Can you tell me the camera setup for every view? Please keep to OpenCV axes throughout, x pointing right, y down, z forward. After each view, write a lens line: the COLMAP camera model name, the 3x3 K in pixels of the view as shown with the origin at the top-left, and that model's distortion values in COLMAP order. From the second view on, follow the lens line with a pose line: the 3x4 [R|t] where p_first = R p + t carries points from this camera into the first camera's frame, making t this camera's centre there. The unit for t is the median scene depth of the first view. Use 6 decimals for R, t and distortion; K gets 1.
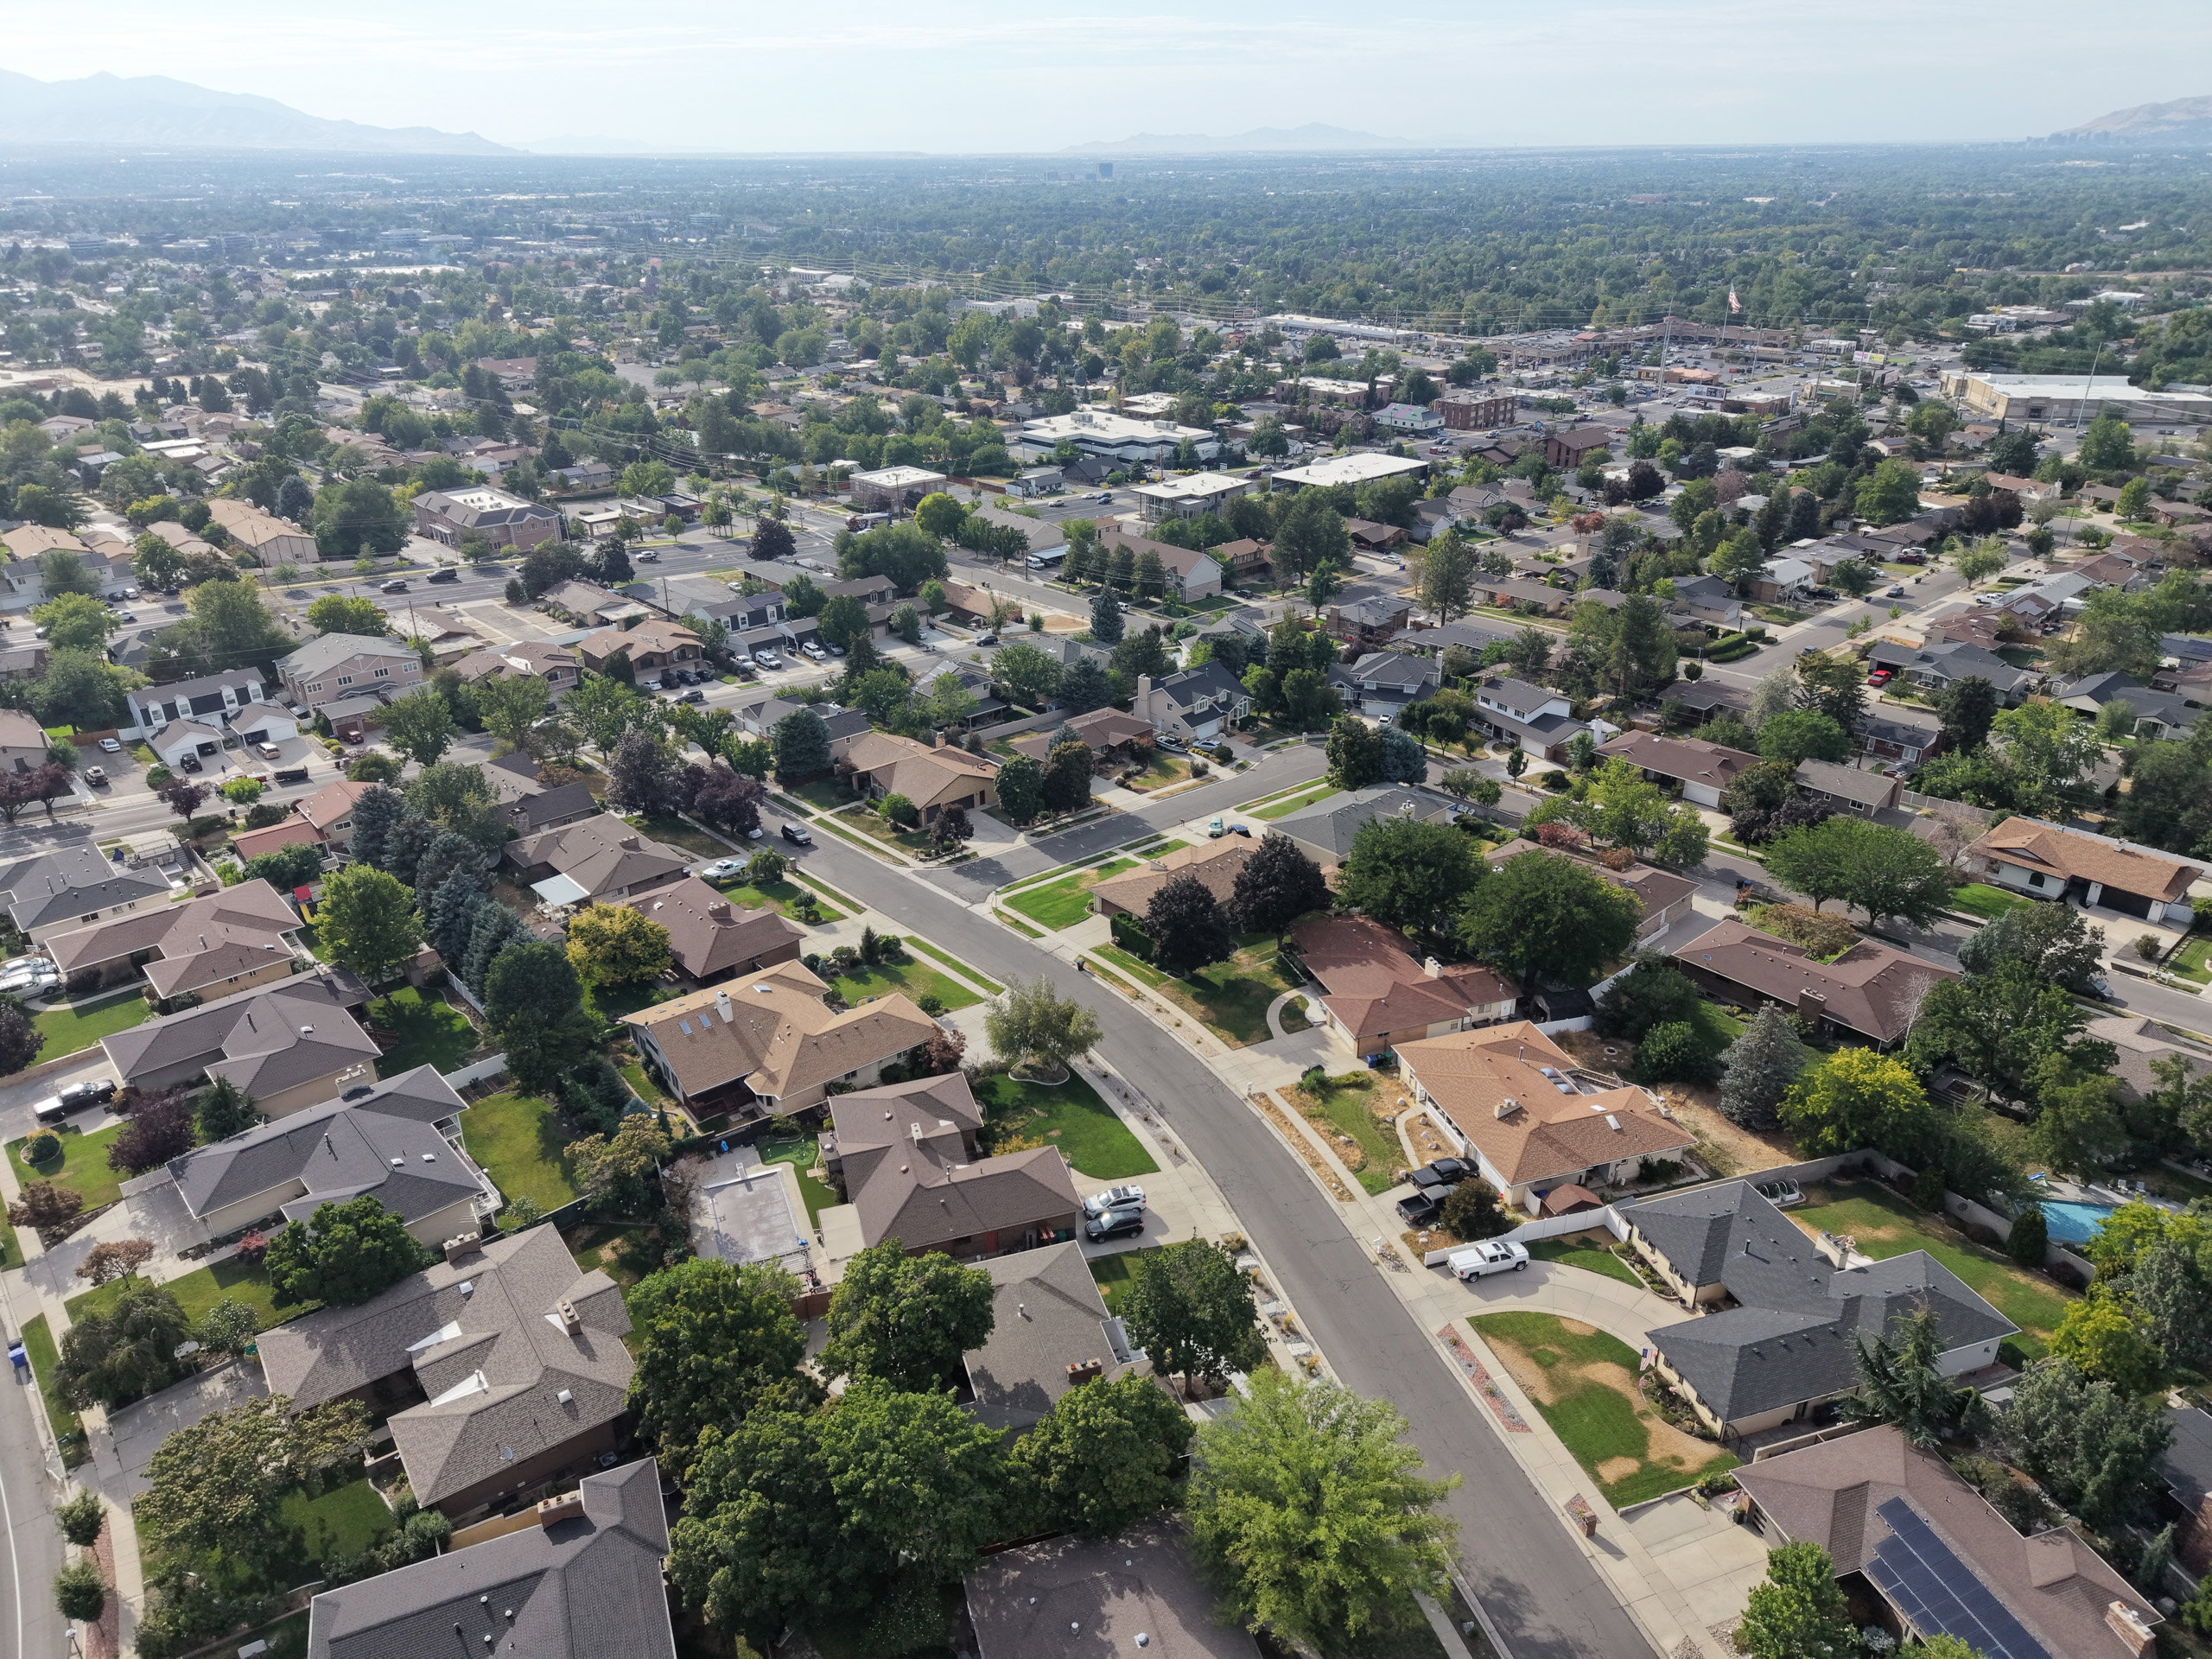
lens RADIAL K [[1480.6, 0, 1106.0], [0, 1480.6, 829.5], [0, 0, 1]] dist [0.035812, -0.000913]
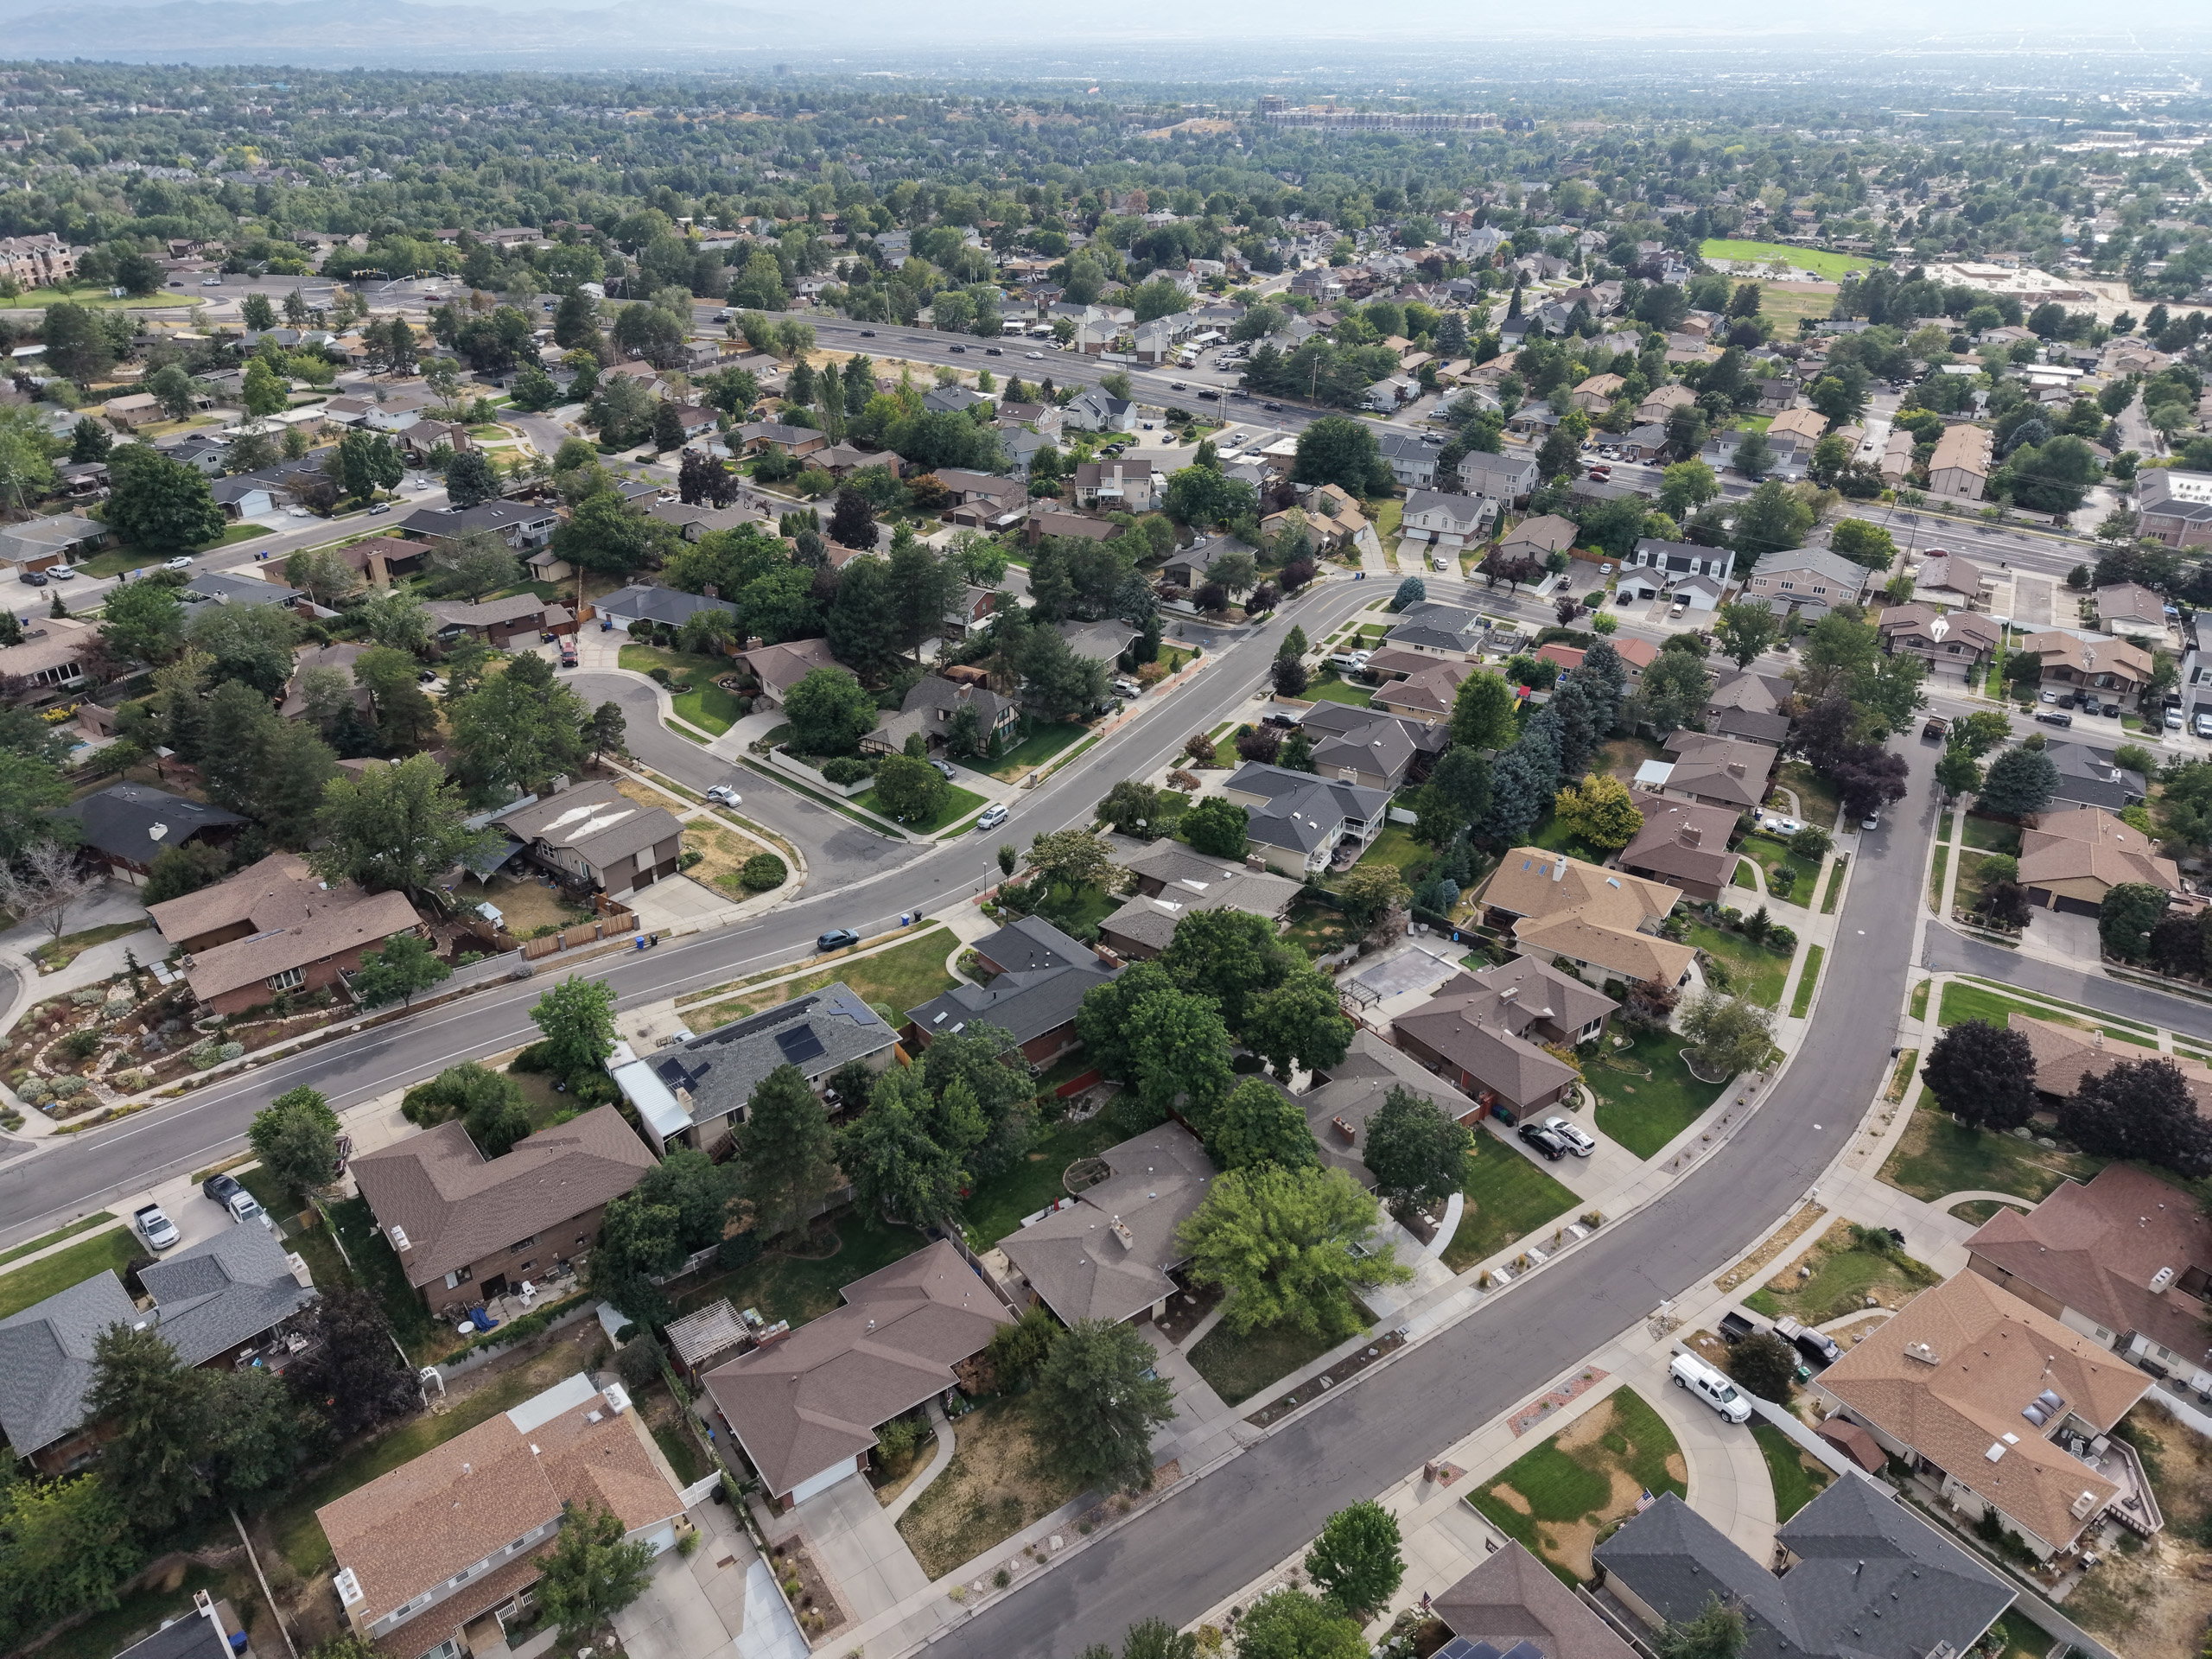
lens RADIAL K [[1480.6, 0, 1106.0], [0, 1480.6, 829.5], [0, 0, 1]] dist [0.035812, -0.000913]
pose [[0.316568, 0.459128, -0.830052, 0.657164], [-0.410282, 0.855243, 0.316588, -0.150943], [0.855251, 0.240334, 0.459114, 0.089375]]
